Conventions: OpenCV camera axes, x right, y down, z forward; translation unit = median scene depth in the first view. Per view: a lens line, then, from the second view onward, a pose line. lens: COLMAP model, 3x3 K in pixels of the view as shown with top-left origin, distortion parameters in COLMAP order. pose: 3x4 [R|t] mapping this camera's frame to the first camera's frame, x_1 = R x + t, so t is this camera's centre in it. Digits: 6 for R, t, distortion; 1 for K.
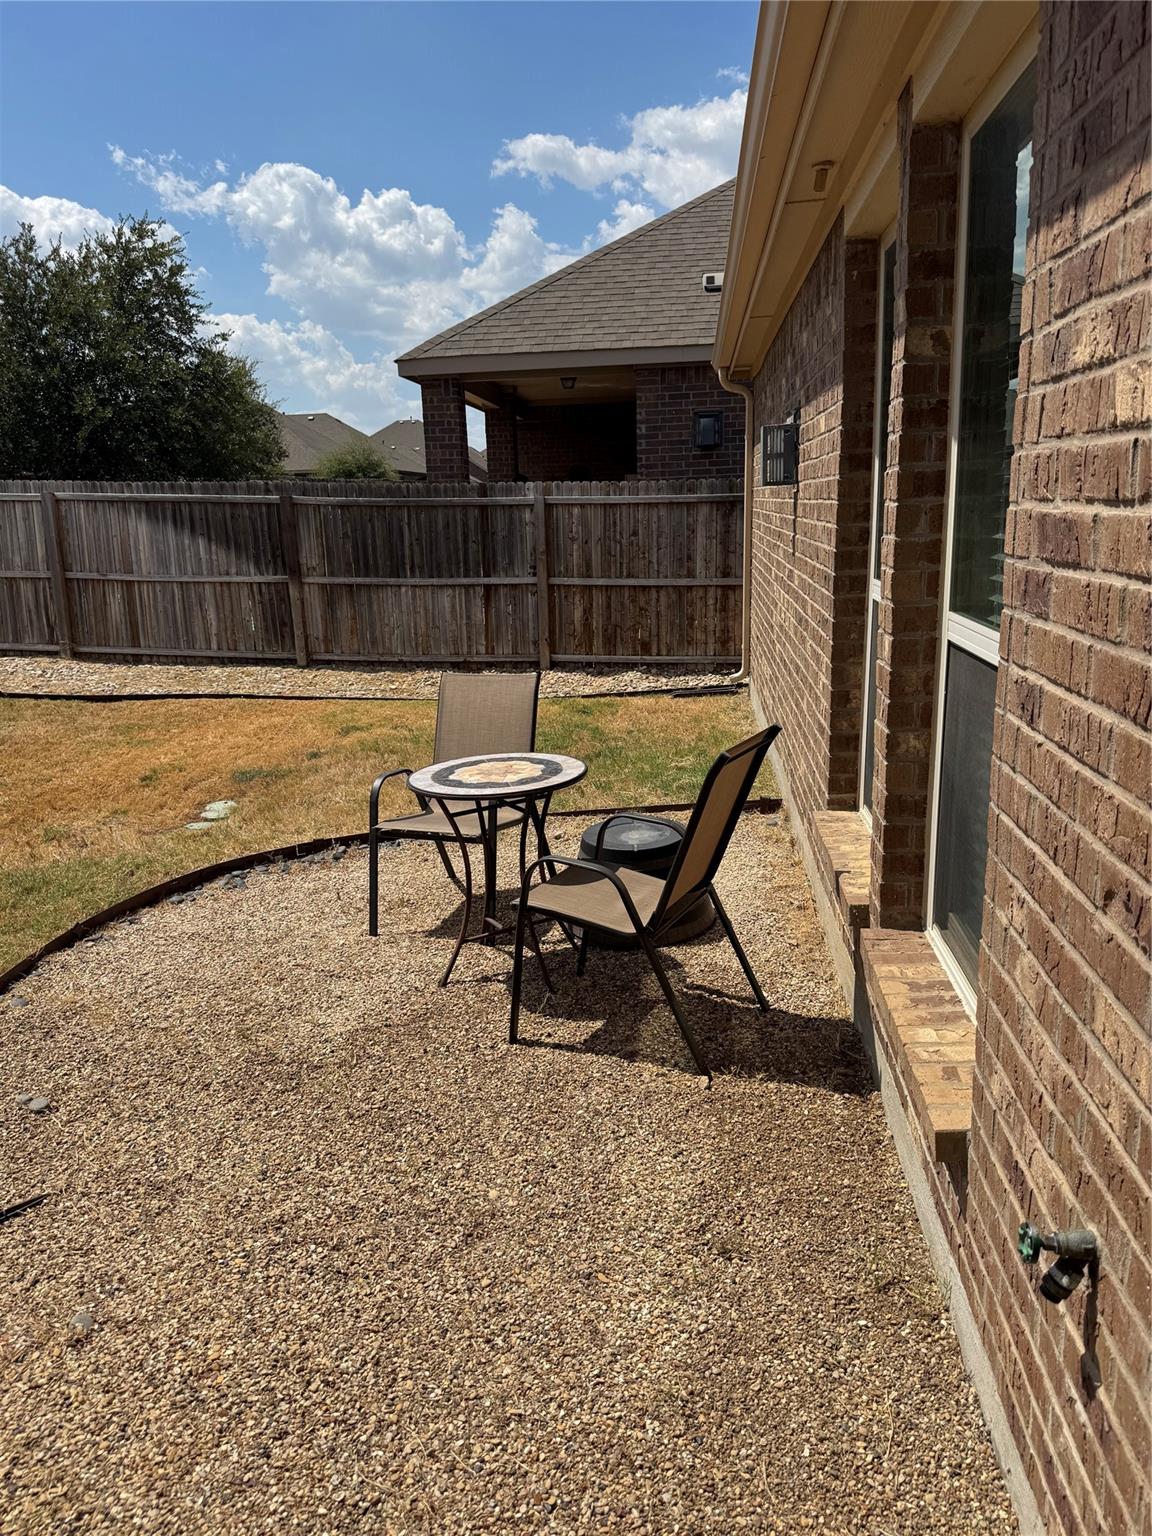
lens RADIAL K [[1075.4, 0, 576.0], [0, 1075.4, 768.0], [0, 0, 1]] dist [0.092141, -0.117963]
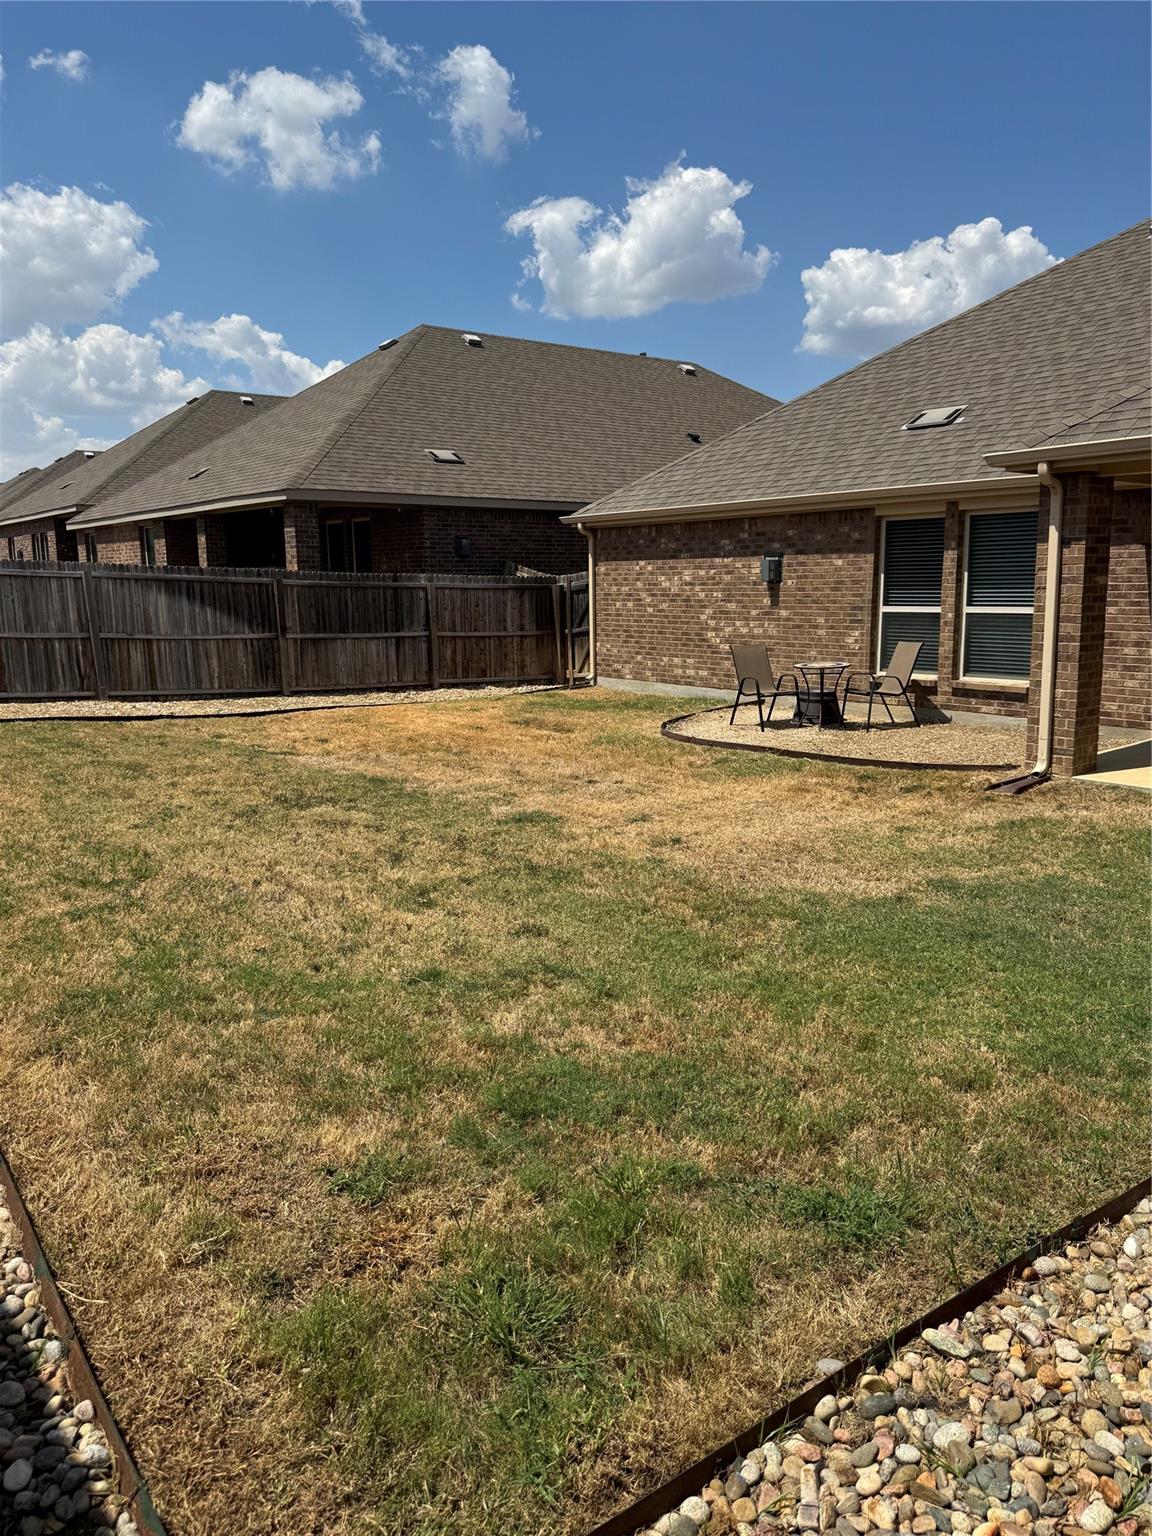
lens RADIAL K [[1119.2, 0, 576.0], [0, 1119.2, 768.0], [0, 0, 1]] dist [0.054813, 0.001614]
pose [[0.710392, -0.092120, 0.697751, -1.033971], [0.158204, 0.986927, -0.030773, 0.107015], [-0.685795, 0.132248, 0.715679, -0.311939]]
